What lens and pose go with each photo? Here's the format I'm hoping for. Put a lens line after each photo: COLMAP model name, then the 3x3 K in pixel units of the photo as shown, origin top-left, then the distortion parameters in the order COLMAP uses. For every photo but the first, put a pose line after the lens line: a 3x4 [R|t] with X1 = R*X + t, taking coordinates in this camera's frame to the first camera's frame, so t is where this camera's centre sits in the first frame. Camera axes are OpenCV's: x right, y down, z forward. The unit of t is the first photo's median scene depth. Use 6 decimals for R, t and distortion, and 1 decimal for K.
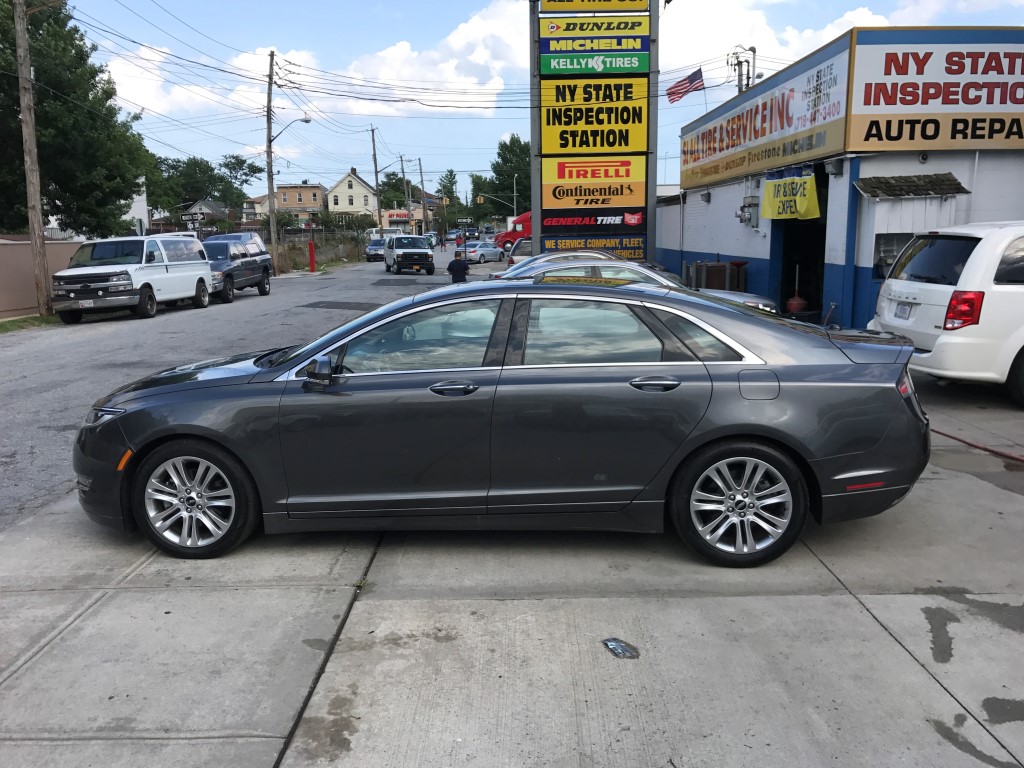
lens RADIAL K [[848.1, 0, 500.5], [0, 848.1, 384.5], [0, 0, 1]] dist [0.006843, 0.005750]
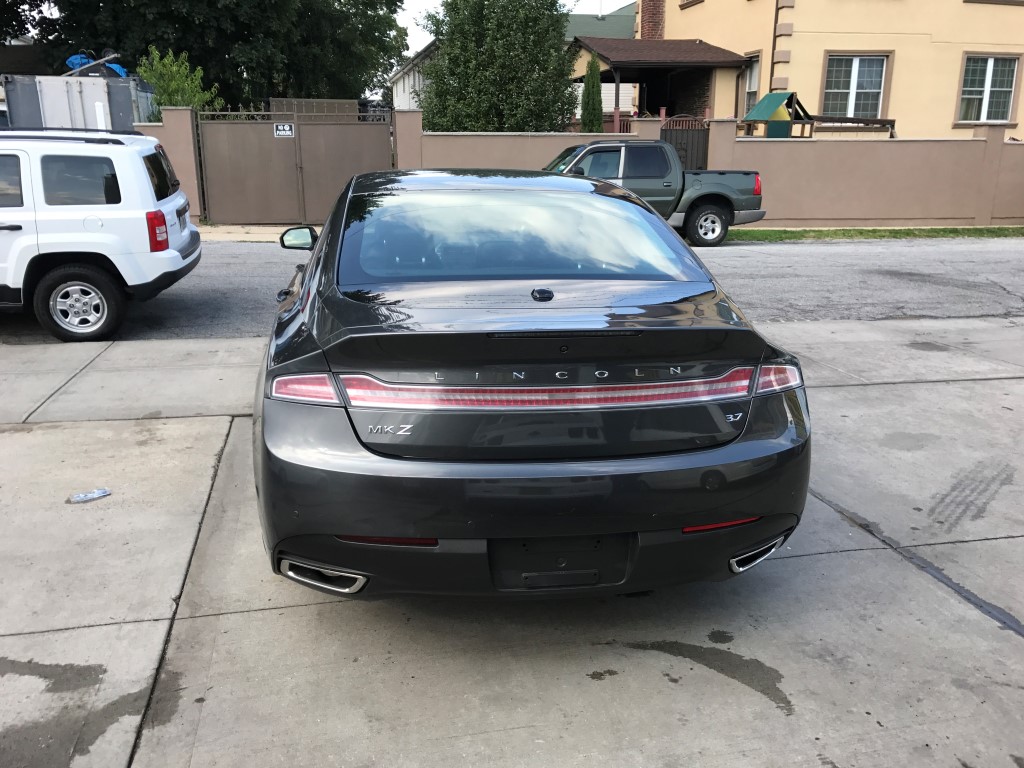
lens RADIAL K [[824.4, 0, 492.9], [0, 824.4, 392.4], [0, 0, 1]] dist [0.005600, 0.001819]
pose [[0.221091, 0.286443, -0.932239, 0.300749], [-0.168125, 0.952778, 0.252881, -0.045047], [0.960652, 0.100823, 0.258809, 0.296411]]
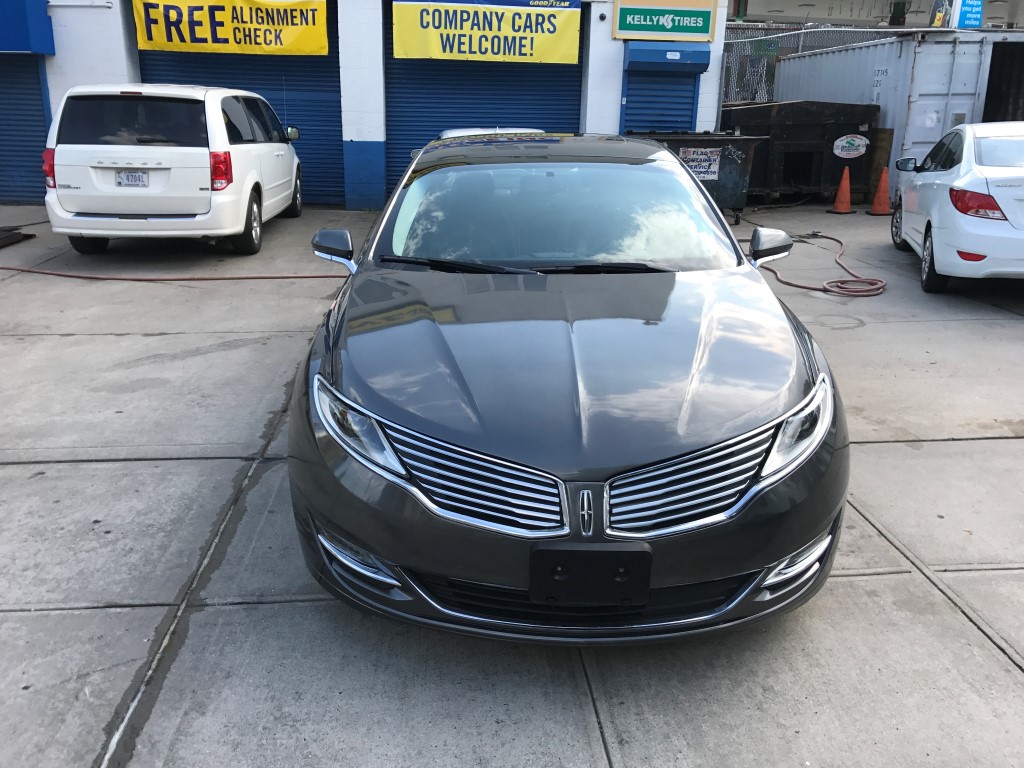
lens RADIAL K [[848.1, 0, 500.5], [0, 848.1, 384.5], [0, 0, 1]] dist [0.006843, 0.005750]
pose [[-0.091264, -0.297706, 0.950285, -0.318148], [0.157525, 0.937937, 0.308966, -0.059169], [-0.983289, 0.177891, -0.038704, 0.400784]]
